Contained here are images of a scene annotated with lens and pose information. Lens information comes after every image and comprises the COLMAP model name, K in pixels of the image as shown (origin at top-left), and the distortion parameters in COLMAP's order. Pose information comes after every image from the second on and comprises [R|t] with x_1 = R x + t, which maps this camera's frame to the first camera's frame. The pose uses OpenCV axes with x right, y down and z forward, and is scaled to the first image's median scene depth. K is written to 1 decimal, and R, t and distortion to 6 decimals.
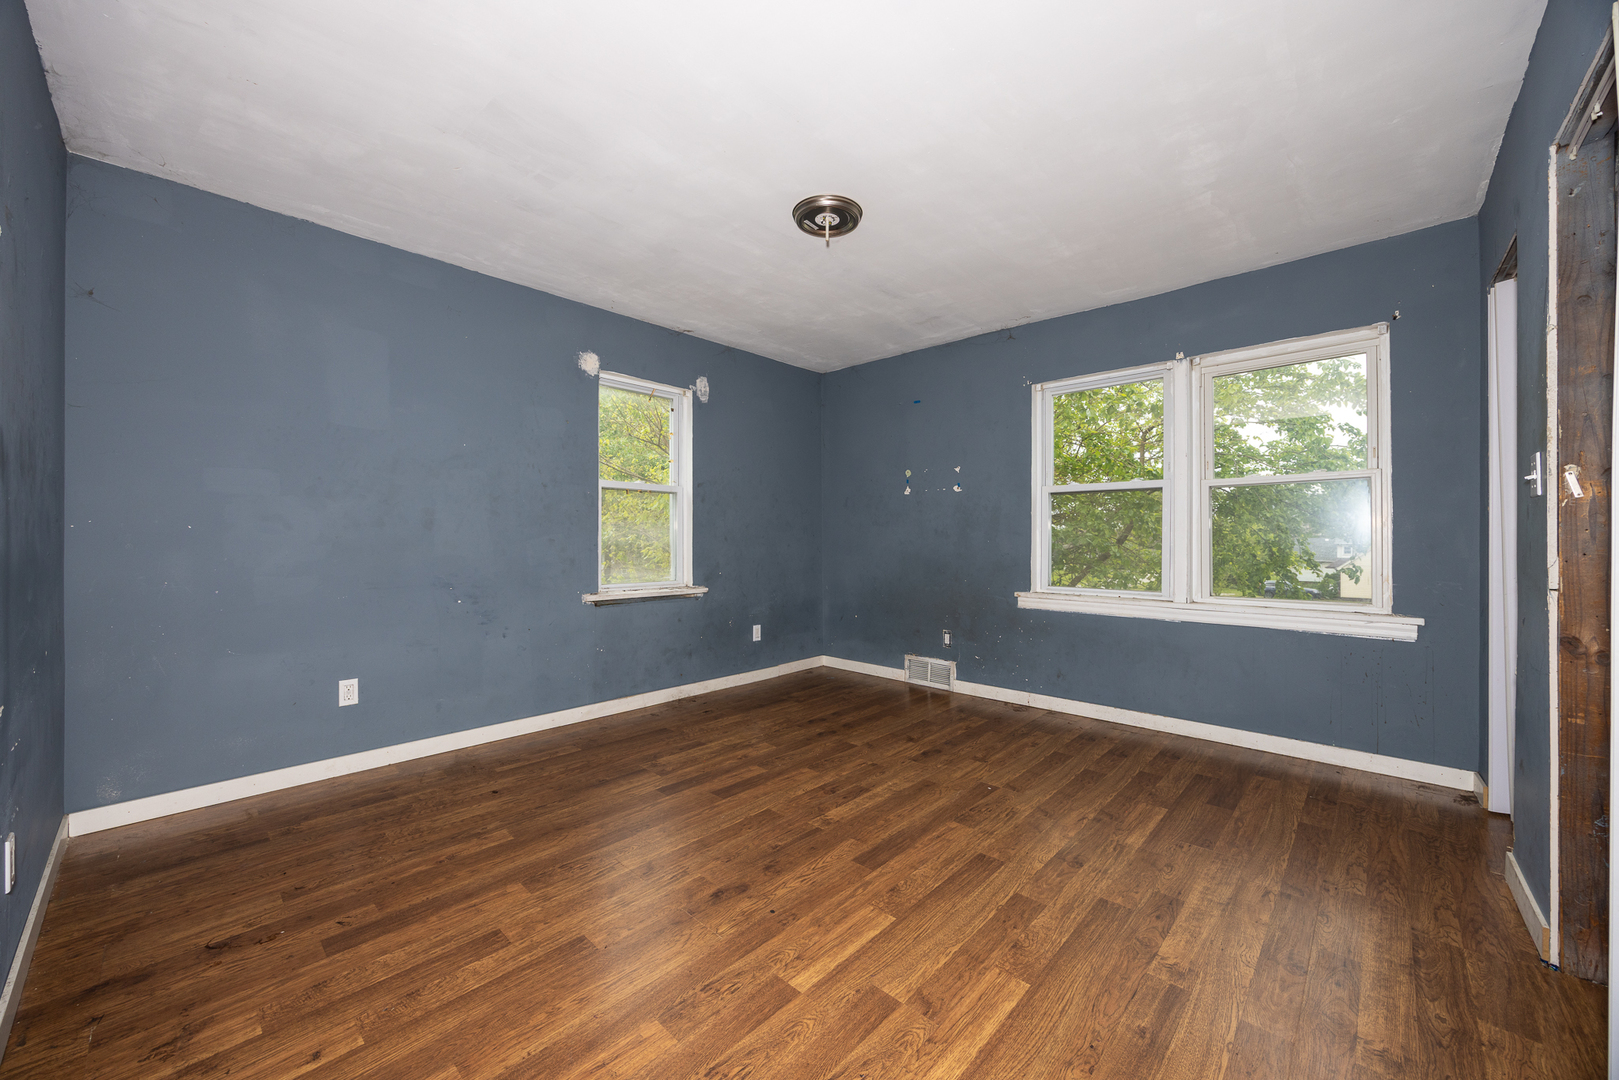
lens RADIAL K [[605.0, 0, 809.5], [0, 605.0, 540.0], [0, 0, 1]] dist [-0.002988, 0.000308]
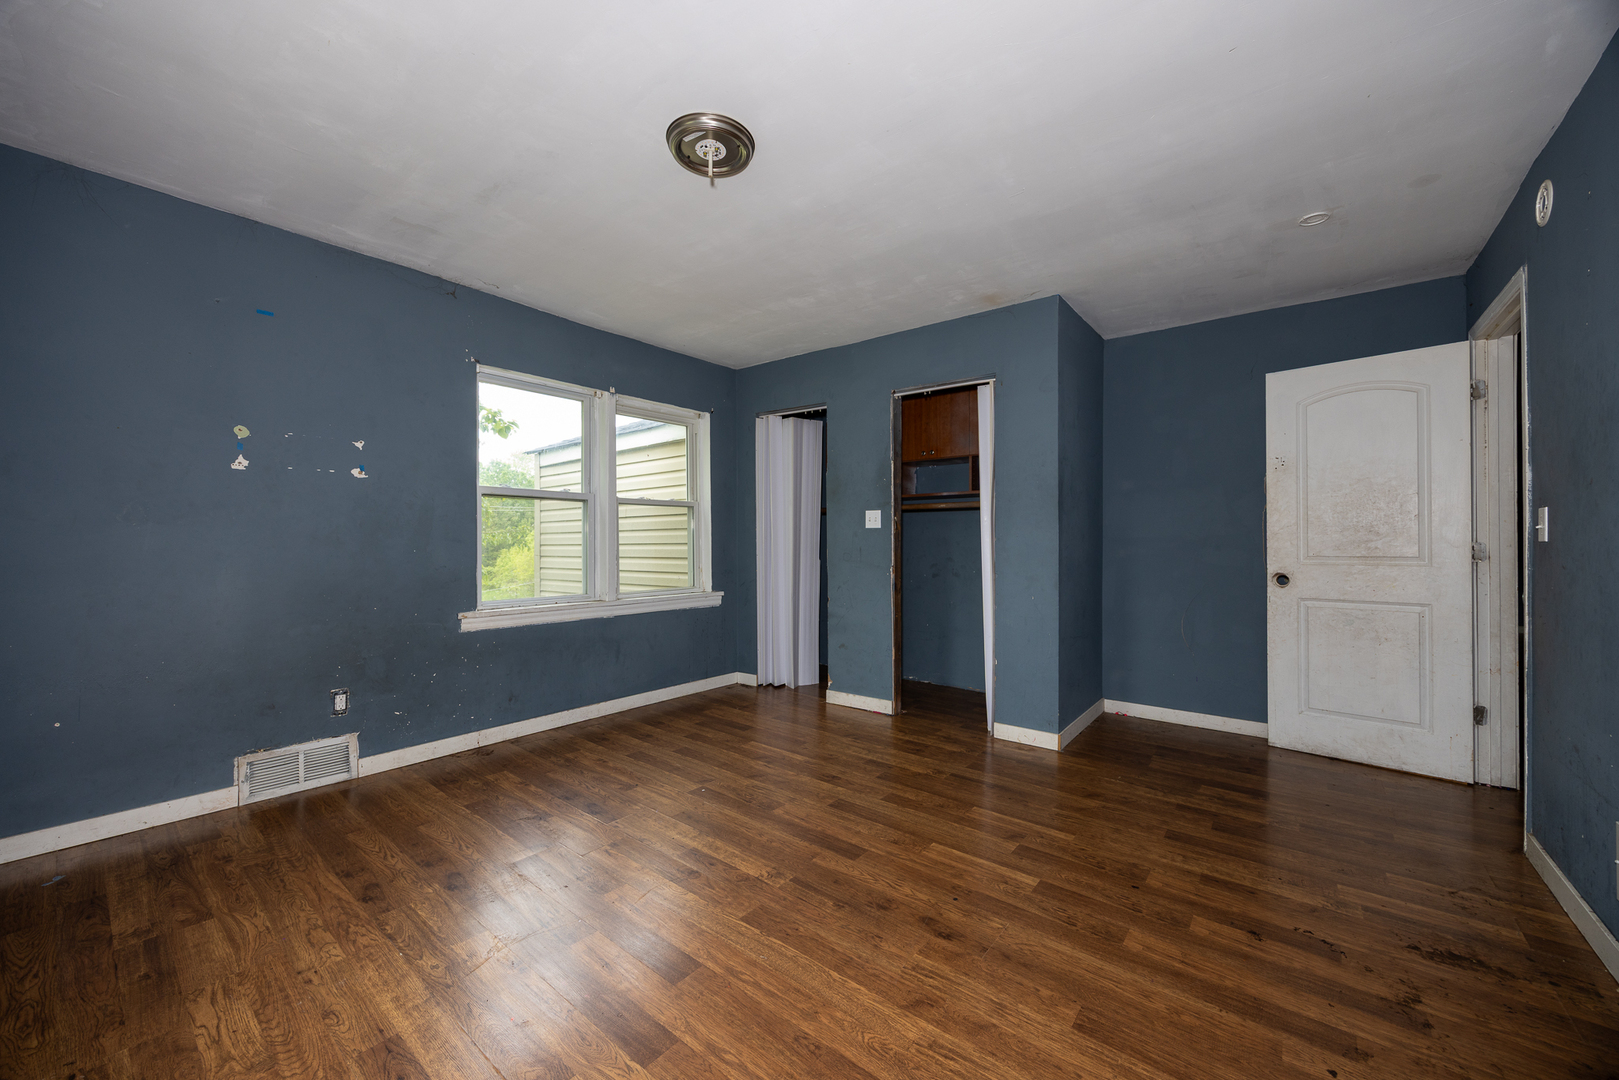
lens RADIAL K [[605.0, 0, 809.5], [0, 605.0, 540.0], [0, 0, 1]] dist [-0.002988, 0.000308]
pose [[-0.068199, 0.003084, 0.997667, -0.691884], [0.003745, 0.999989, -0.002835, -0.010513], [-0.997665, 0.003543, -0.068209, 0.827844]]
